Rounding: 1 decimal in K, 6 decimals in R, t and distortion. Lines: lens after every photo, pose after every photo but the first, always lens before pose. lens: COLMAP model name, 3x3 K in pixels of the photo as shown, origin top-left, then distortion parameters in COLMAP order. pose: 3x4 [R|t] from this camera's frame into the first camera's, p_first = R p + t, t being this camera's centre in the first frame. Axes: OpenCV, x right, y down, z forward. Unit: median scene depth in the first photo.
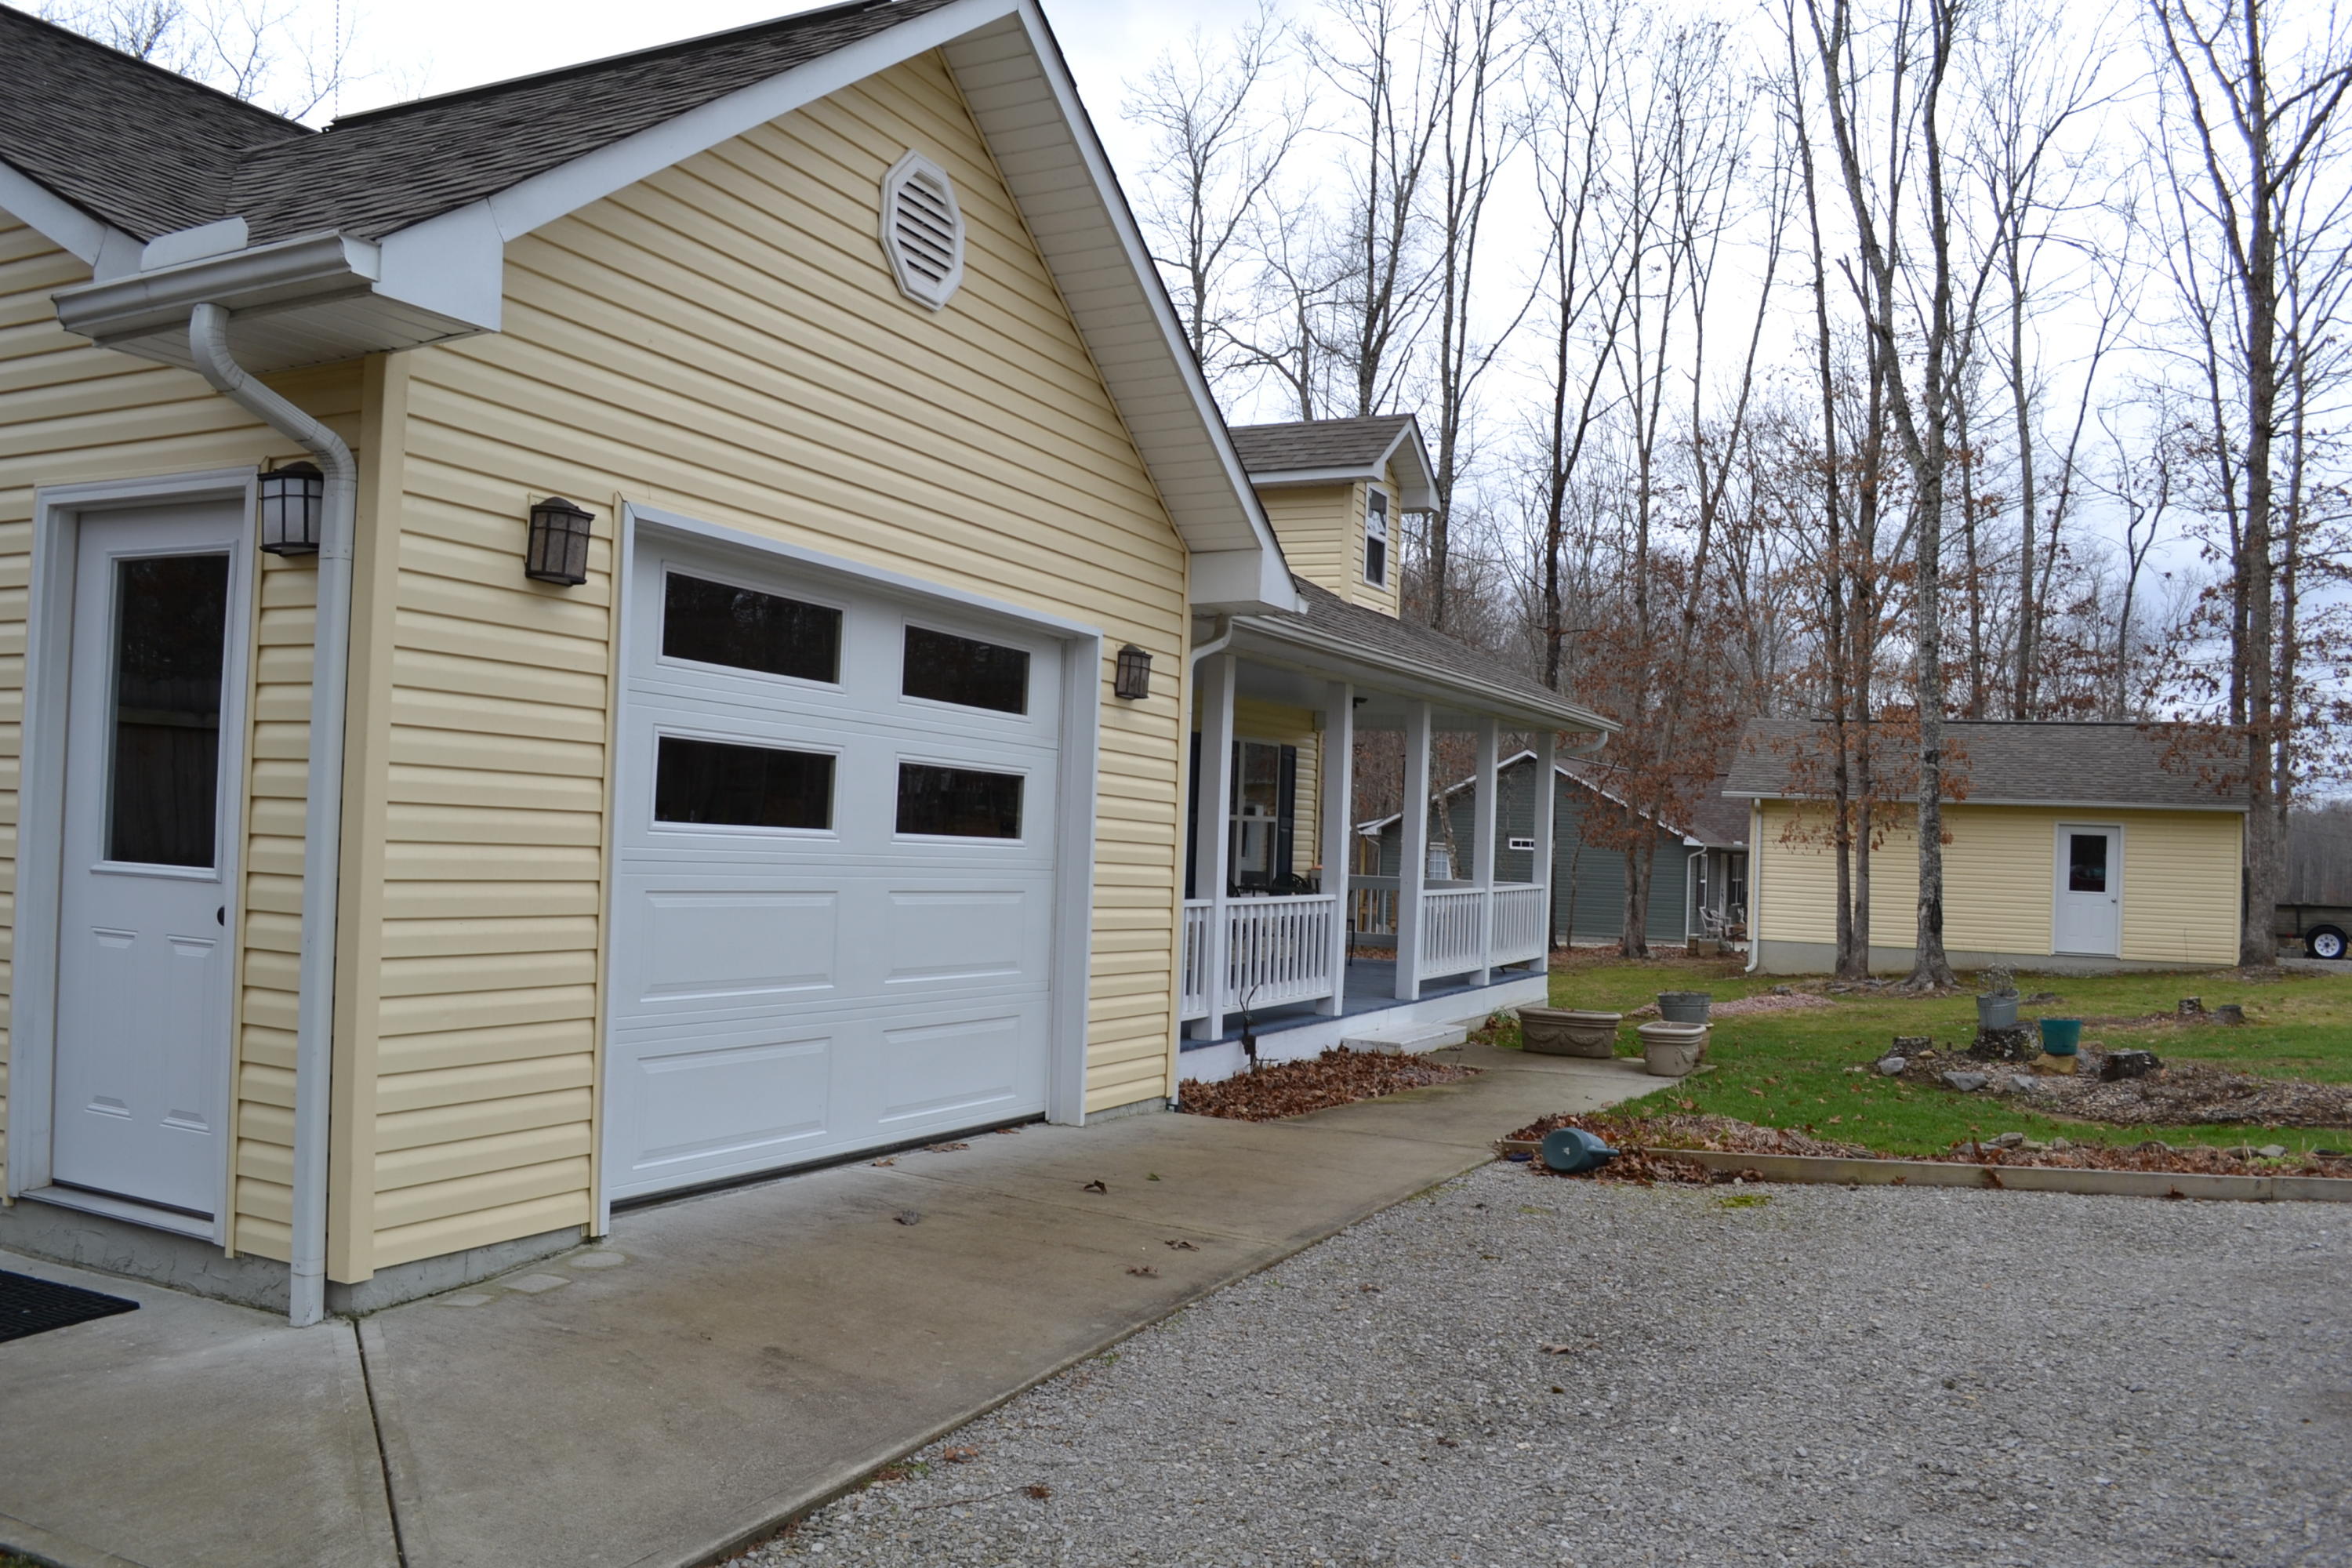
lens RADIAL K [[1874.6, 0, 1144.5], [0, 1874.6, 779.0], [0, 0, 1]] dist [-0.083771, 0.010006]
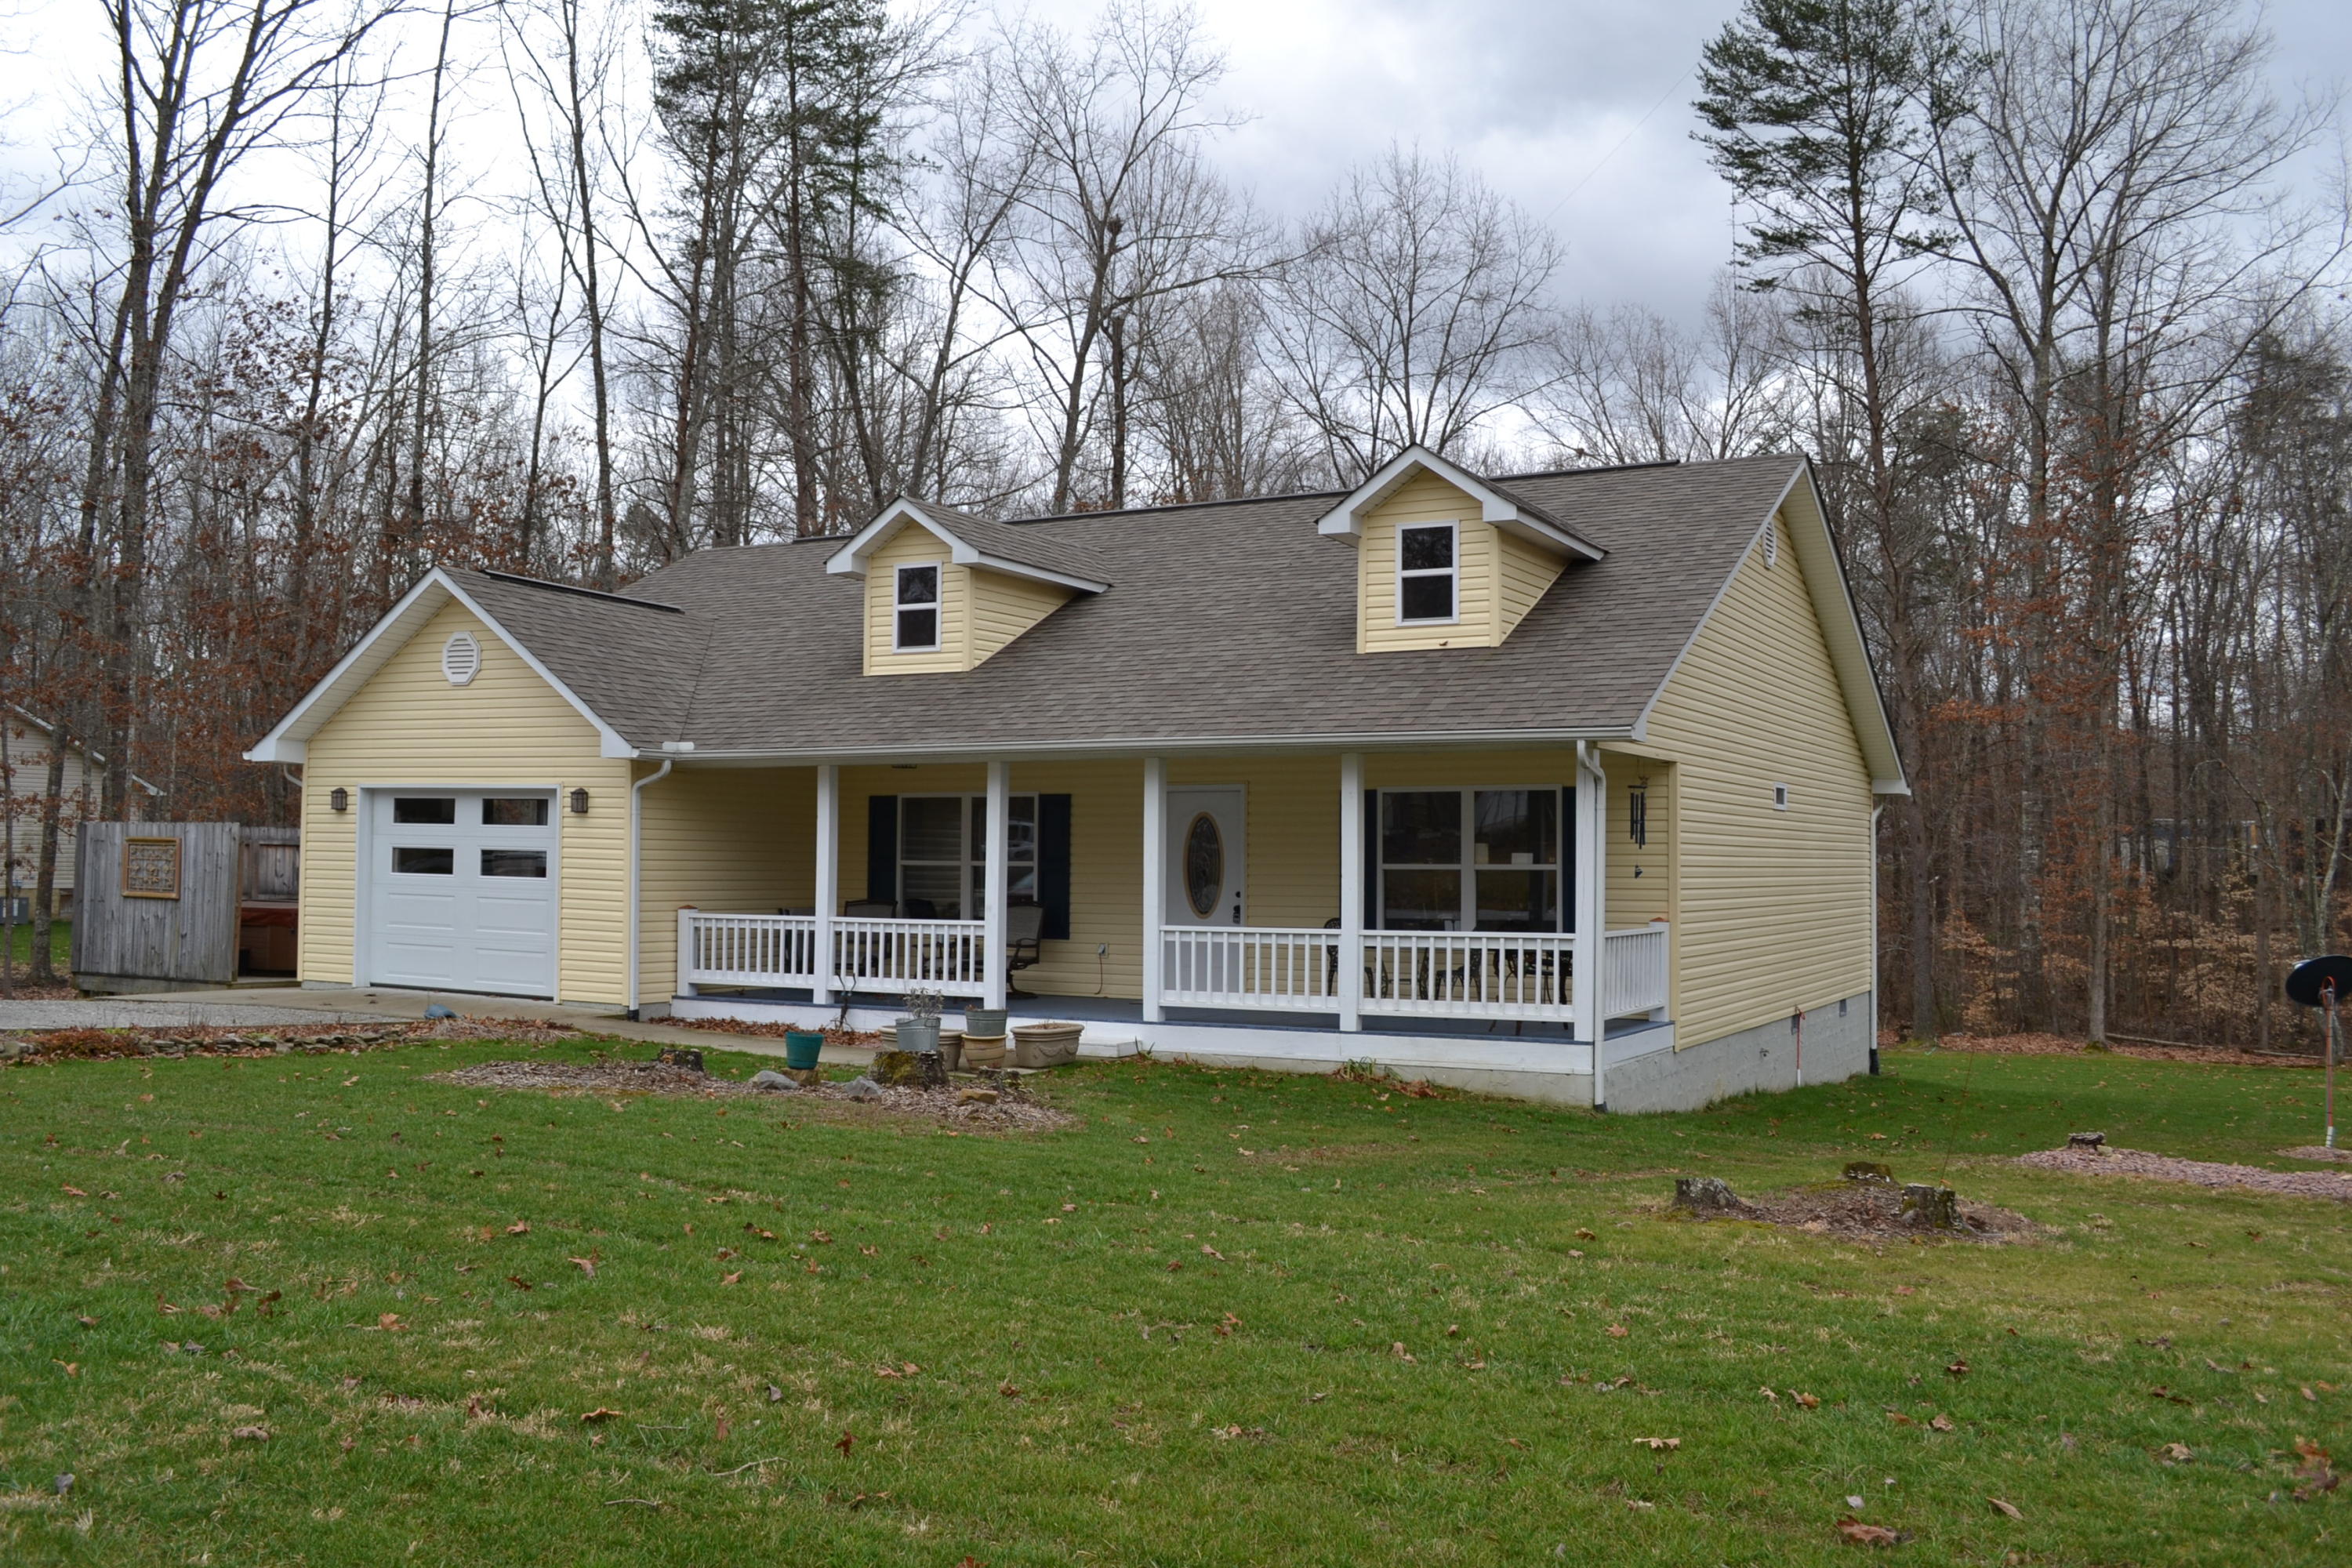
lens RADIAL K [[2022.0, 0, 1162.0], [0, 2022.0, 744.1], [0, 0, 1]] dist [-0.067563, 0.003313]
pose [[-0.043417, -0.088884, -0.995095, 2.591148], [0.020272, 0.995751, -0.089827, 0.113311], [0.998851, -0.024072, -0.041430, 2.000424]]
